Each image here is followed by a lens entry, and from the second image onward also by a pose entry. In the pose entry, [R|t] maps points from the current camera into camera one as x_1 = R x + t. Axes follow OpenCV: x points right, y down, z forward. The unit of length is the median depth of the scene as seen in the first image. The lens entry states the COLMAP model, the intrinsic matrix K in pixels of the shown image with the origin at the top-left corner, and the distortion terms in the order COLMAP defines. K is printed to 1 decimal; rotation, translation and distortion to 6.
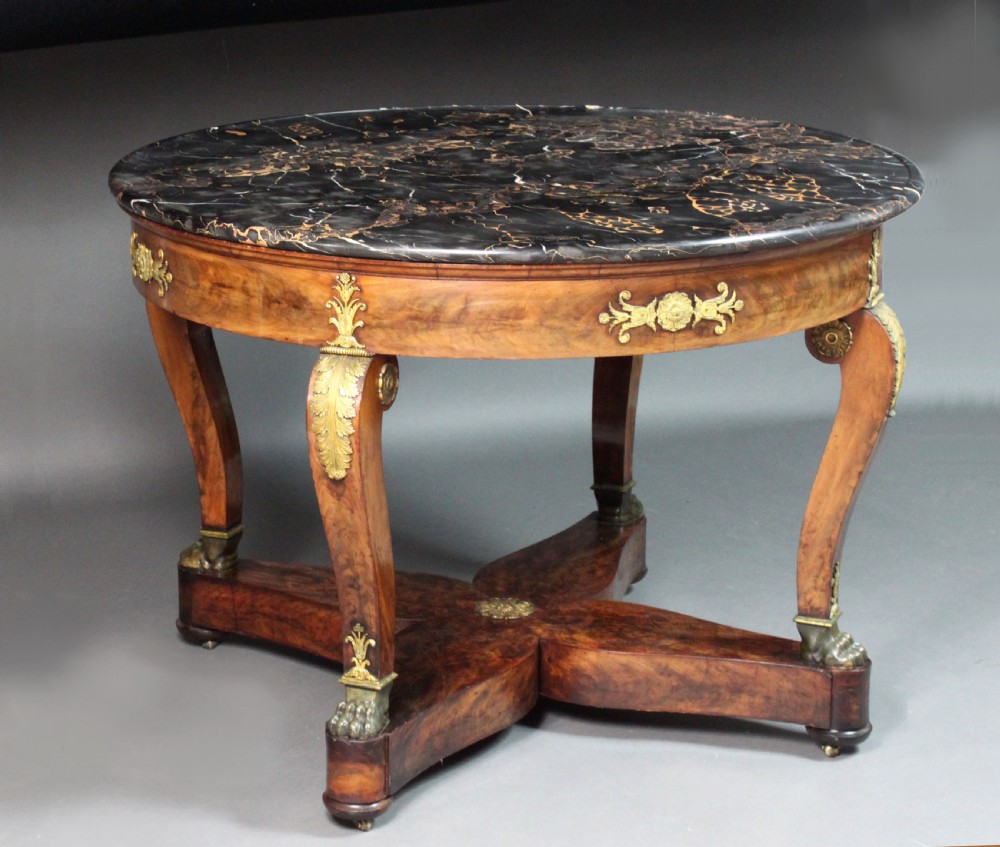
lens RADIAL K [[2581.8, 0, 345.2], [0, 2581.8, 404.1], [0, 0, 1]] dist [0.023313, 0.000000]
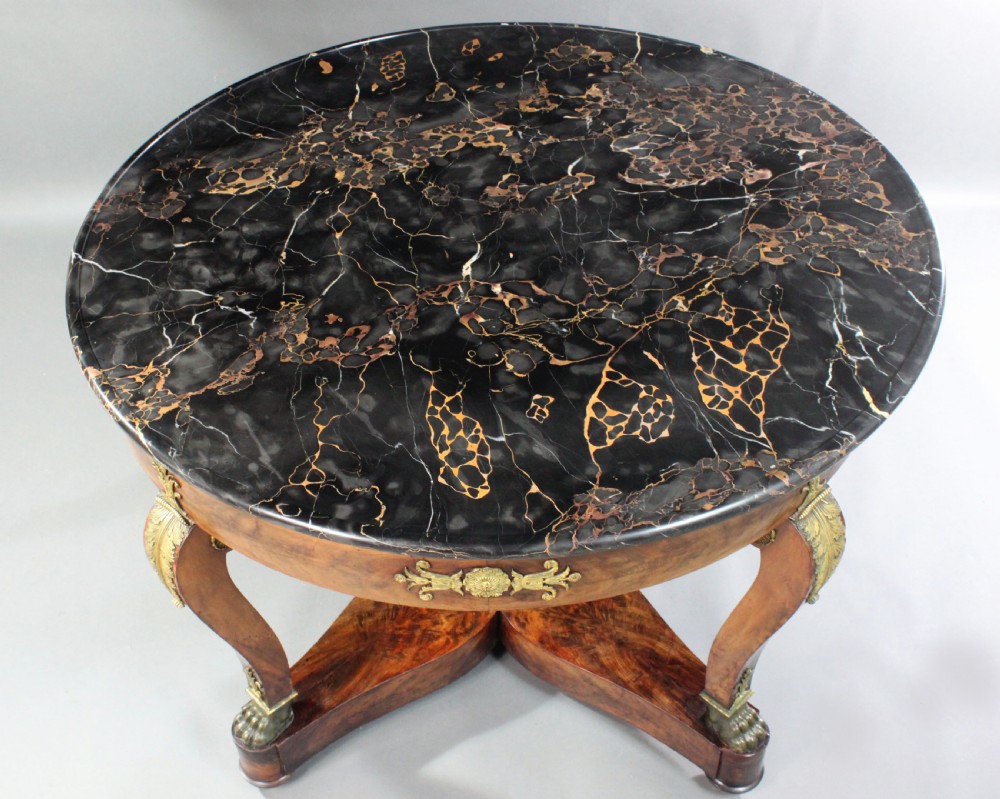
lens RADIAL K [[1229.2, 0, 432.0], [0, 1229.2, 418.6], [0, 0, 1]] dist [-0.095336, 0.000000]
pose [[0.926039, 0.228070, -0.300727, 0.214411], [-0.051380, 0.865537, 0.498202, -0.276114], [0.373915, -0.445903, 0.813239, 0.667644]]
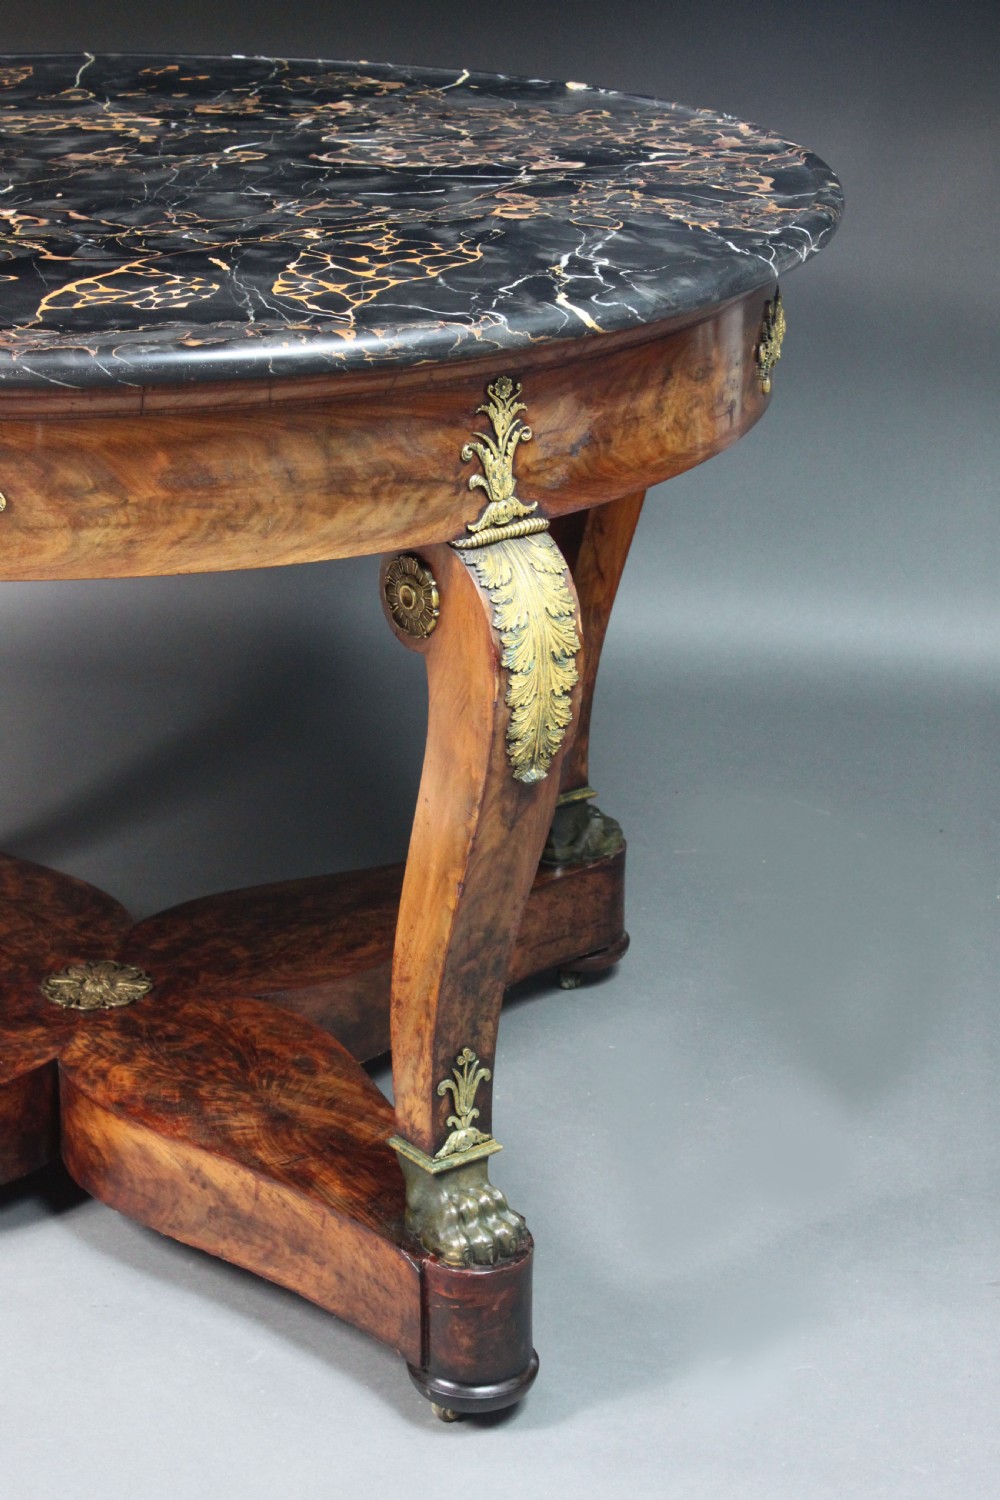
lens RADIAL K [[3079.6, 0, 497.3], [0, 3079.6, 750.6], [0, 0, 1]] dist [0.032494, 0.000000]
pose [[0.891387, 0.178046, -0.416809, 0.467745], [-0.134762, 0.982136, 0.131331, -0.078452], [0.432746, -0.060897, 0.899457, 0.523824]]
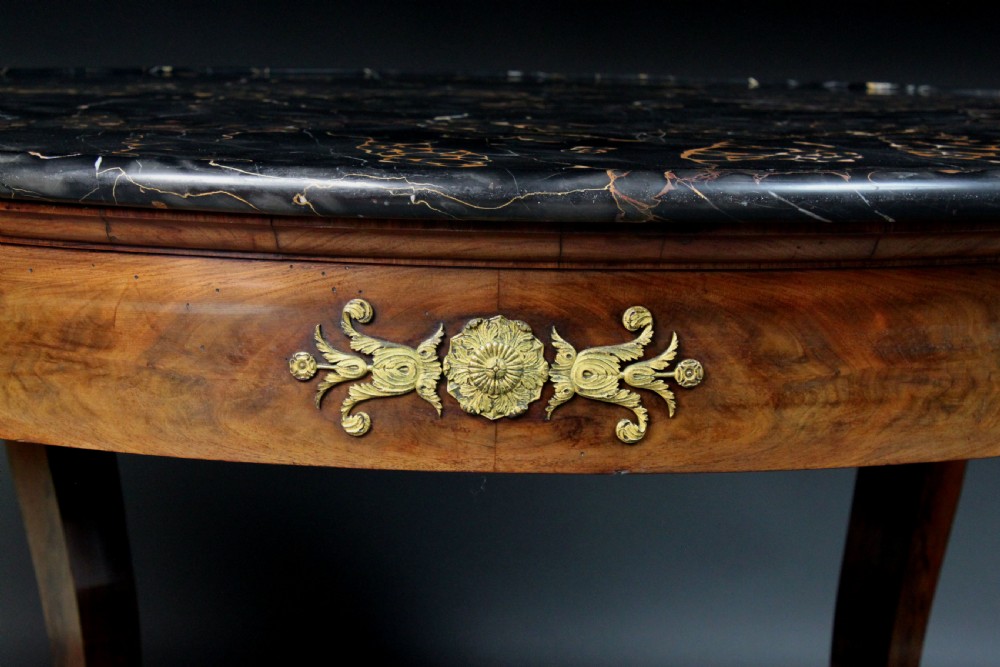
lens RADIAL K [[2403.9, 0, 461.0], [0, 2403.9, 335.8], [0, 0, 1]] dist [0.076725, 0.000000]
pose [[0.939639, 0.077706, -0.333226, 0.235206], [-0.116732, 0.988246, -0.098712, -0.004343], [0.321639, 0.131652, 0.937665, 0.642528]]
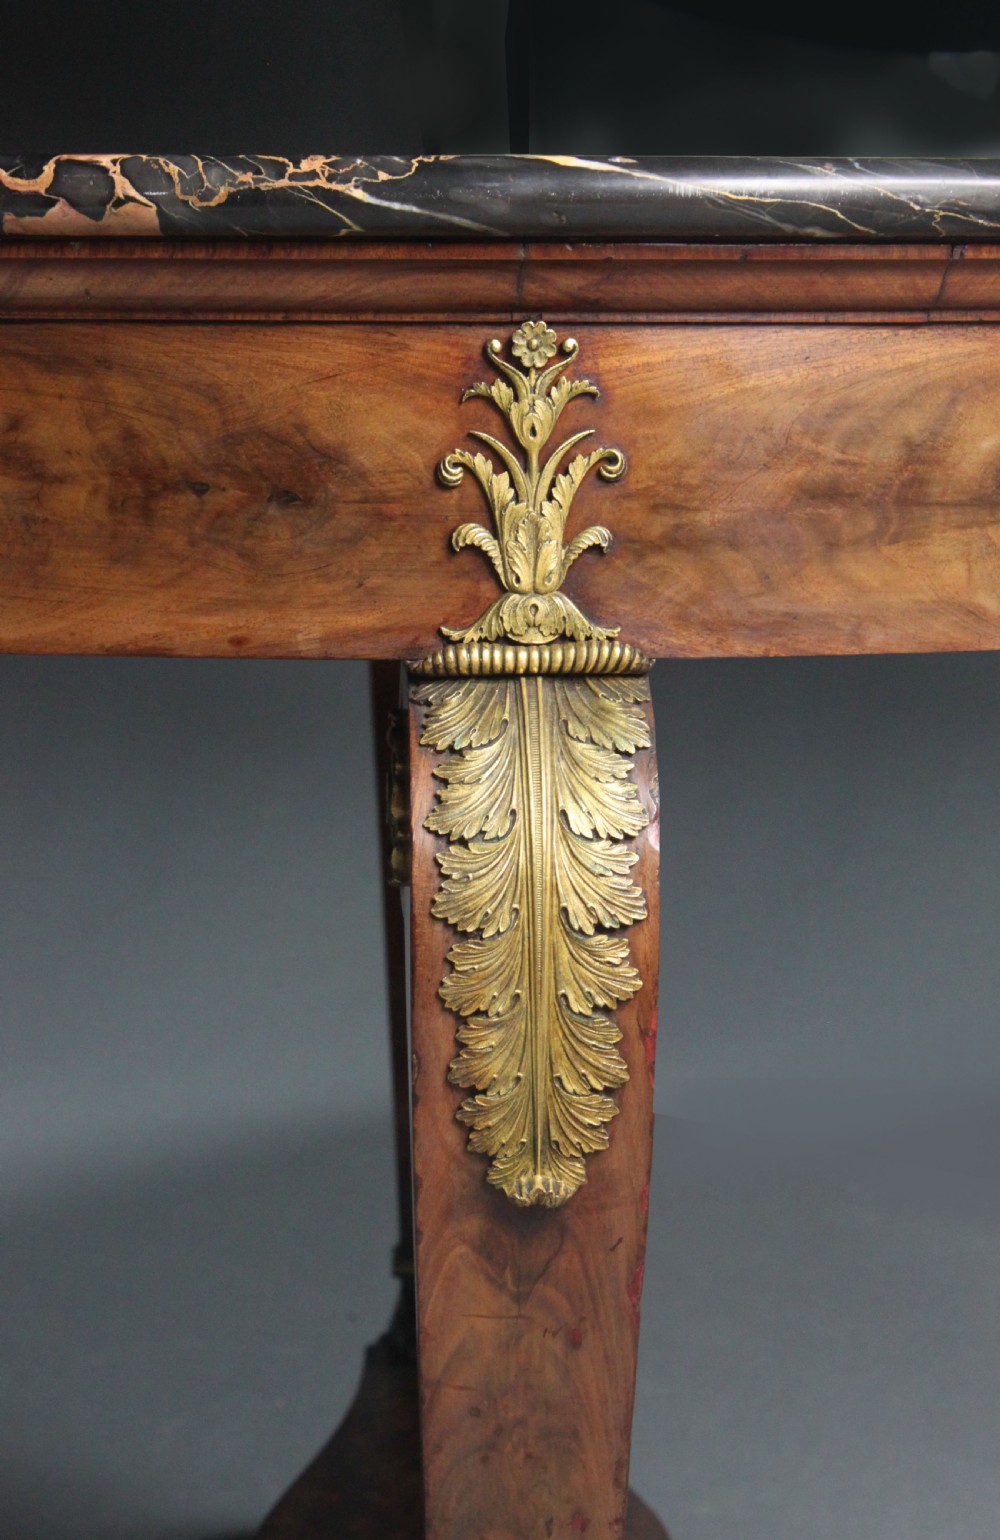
lens RADIAL K [[3917.9, 0, 483.5], [0, 3917.9, 790.6], [0, 0, 1]] dist [0.018545, 0.000000]
pose [[0.884694, -0.054190, 0.463011, -0.168395], [0.115920, 0.987596, -0.105906, 0.028521], [-0.451529, 0.147367, 0.880003, 0.673062]]
